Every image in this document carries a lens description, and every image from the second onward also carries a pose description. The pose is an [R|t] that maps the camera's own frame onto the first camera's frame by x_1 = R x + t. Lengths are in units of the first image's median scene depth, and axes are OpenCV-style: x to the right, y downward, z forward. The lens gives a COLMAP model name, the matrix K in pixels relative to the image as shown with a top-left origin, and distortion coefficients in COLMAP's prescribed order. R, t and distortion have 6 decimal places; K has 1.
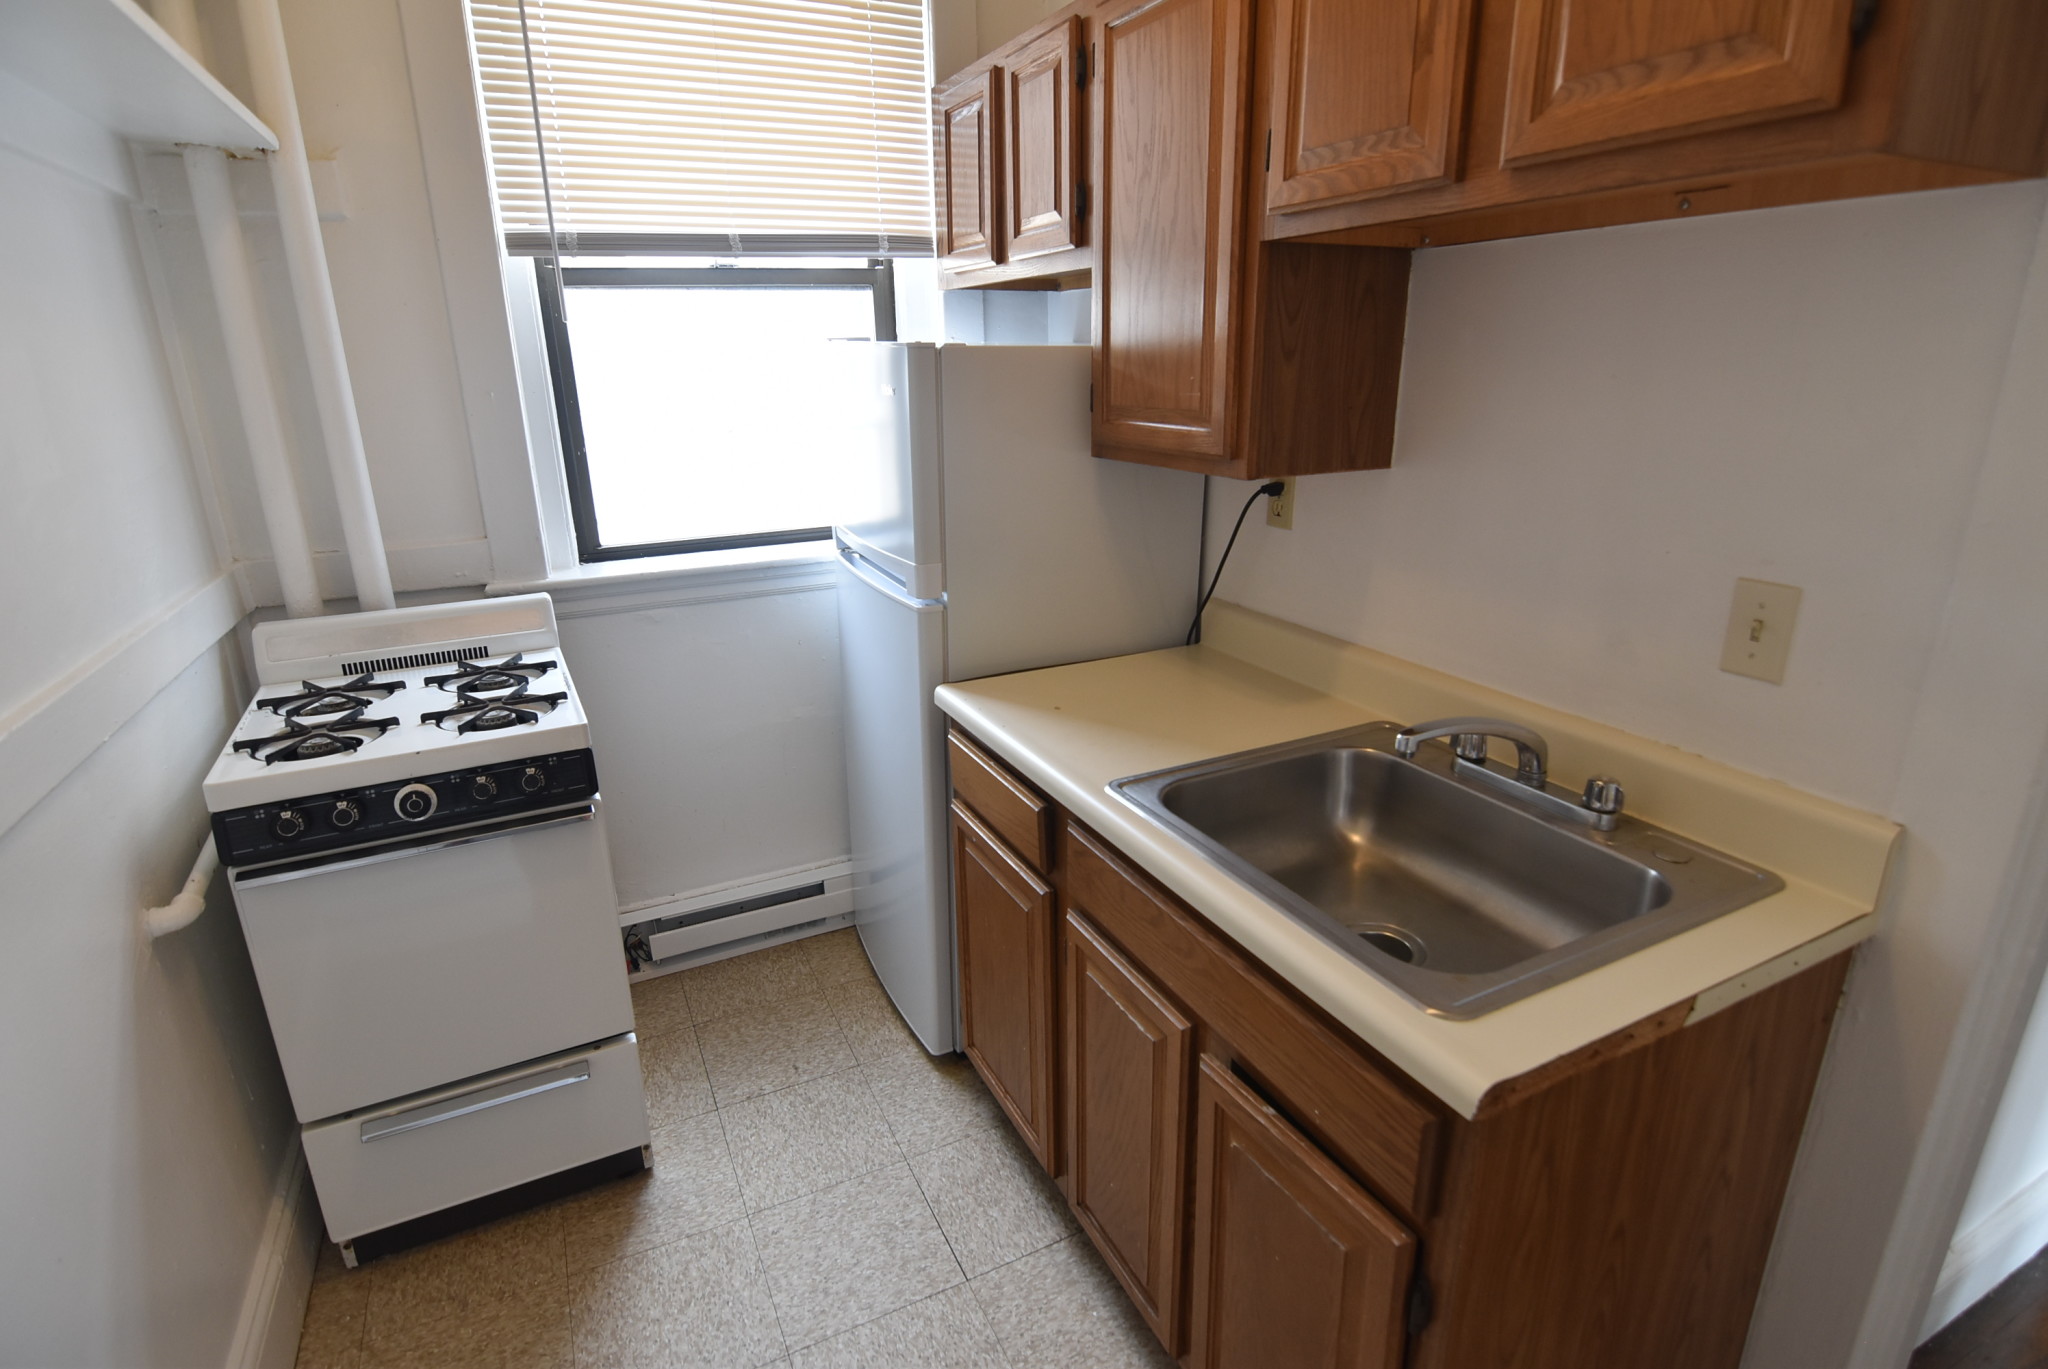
lens RADIAL K [[1029.8, 0, 1018.7], [0, 1029.8, 675.2], [0, 0, 1]] dist [-0.006164, -0.010522]
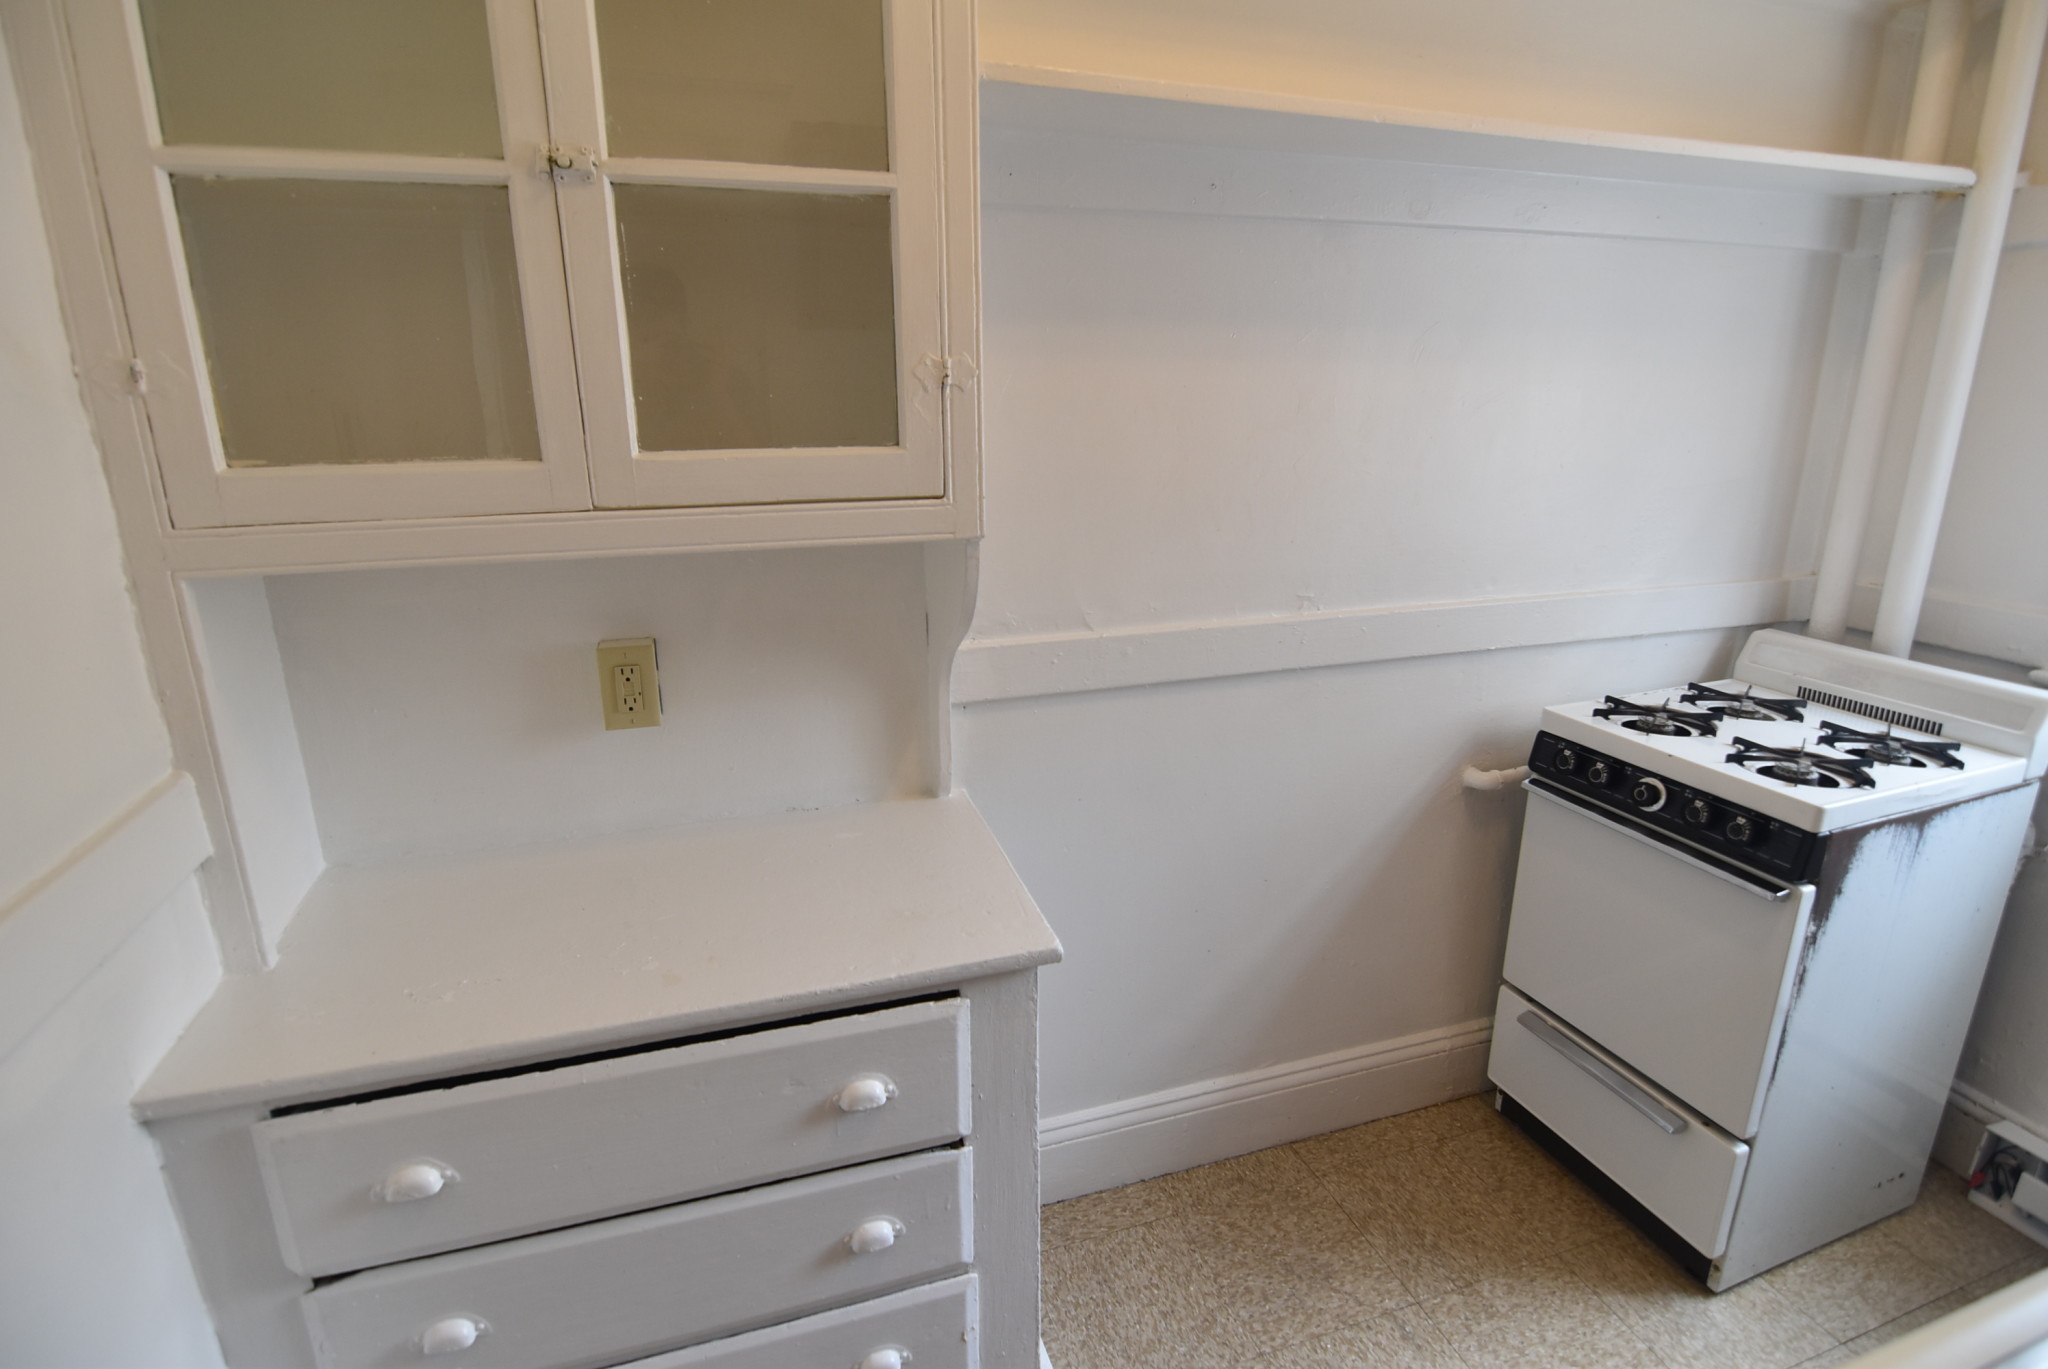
lens RADIAL K [[1029.8, 0, 1021.4], [0, 1029.8, 681.7], [0, 0, 1]] dist [-0.006164, -0.010522]
pose [[-0.133090, 0.294976, -0.946190, 0.470048], [-0.288493, 0.901814, 0.321720, -0.133807], [0.948187, 0.315787, -0.034925, 0.323372]]
